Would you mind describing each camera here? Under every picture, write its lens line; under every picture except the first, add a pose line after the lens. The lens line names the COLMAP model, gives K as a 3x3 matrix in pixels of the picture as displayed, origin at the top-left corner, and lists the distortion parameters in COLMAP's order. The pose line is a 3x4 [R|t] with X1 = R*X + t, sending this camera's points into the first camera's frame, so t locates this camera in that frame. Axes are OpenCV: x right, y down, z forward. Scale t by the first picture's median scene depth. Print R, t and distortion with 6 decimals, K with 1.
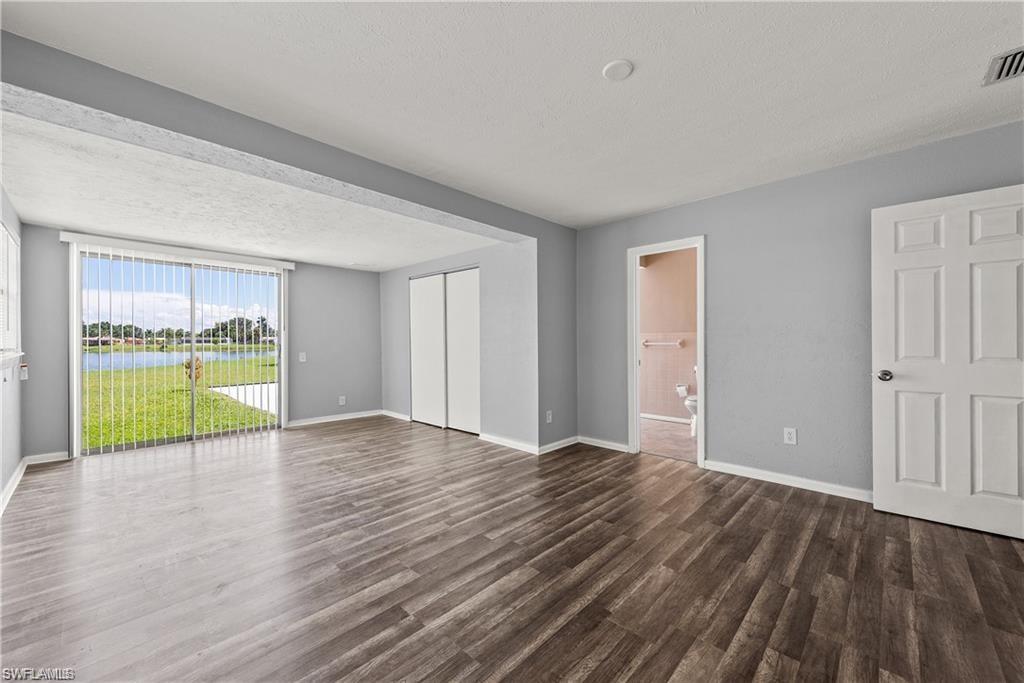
lens RADIAL K [[400.0, 0, 510.5], [0, 400.0, 341.7], [0, 0, 1]] dist [0.017739, -0.005292]
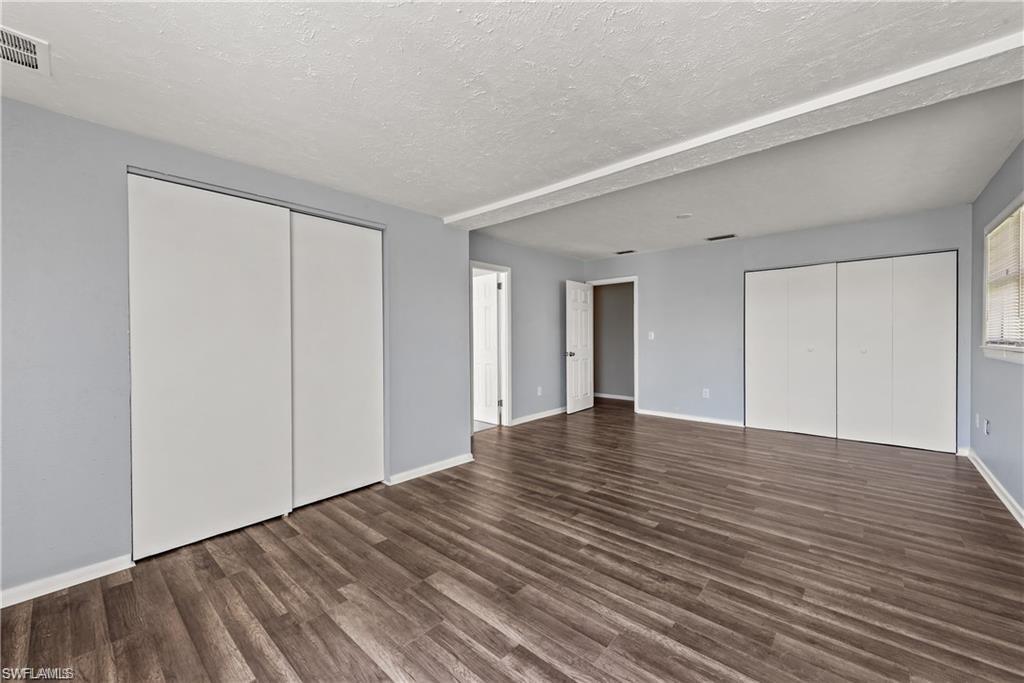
lens RADIAL K [[399.8, 0, 512.0], [0, 399.8, 341.5], [0, 0, 1]] dist [0.014780, -0.002712]
pose [[-0.041581, 0.002299, 0.999132, -1.220888], [0.014546, 0.999893, -0.001696, 0.007080], [-0.999029, 0.014463, -0.041610, 1.318888]]
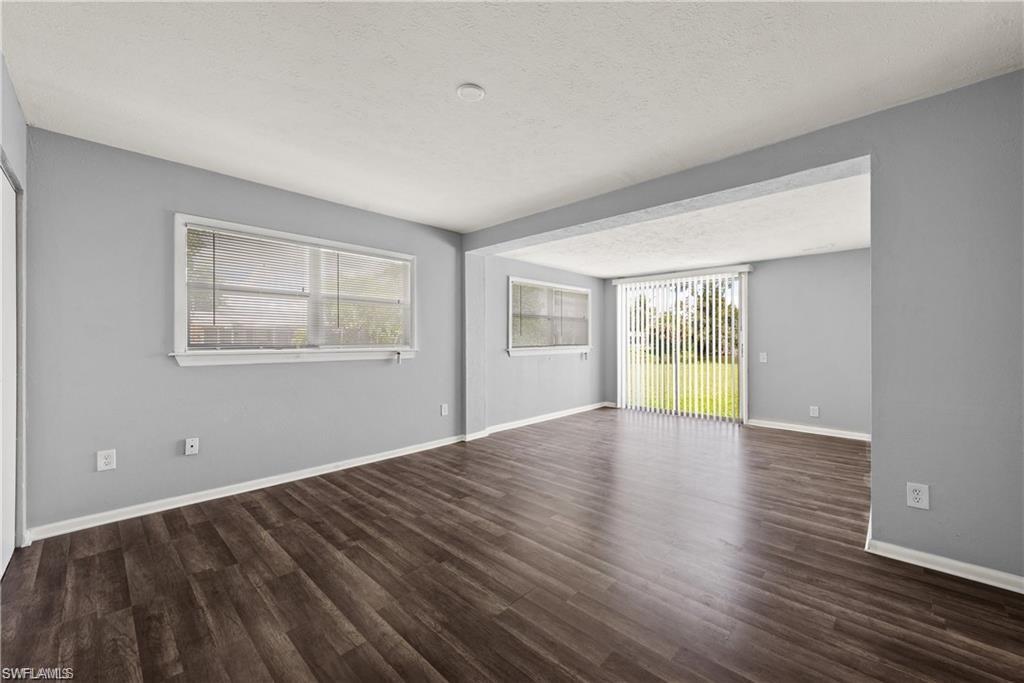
lens RADIAL K [[400.0, 0, 510.5], [0, 400.0, 341.7], [0, 0, 1]] dist [0.017739, -0.005292]
pose [[-0.004956, 0.004790, -0.999976, 0.878748], [-0.002432, 0.999986, 0.004802, -0.006242], [0.999985, 0.002456, -0.004945, 0.726661]]
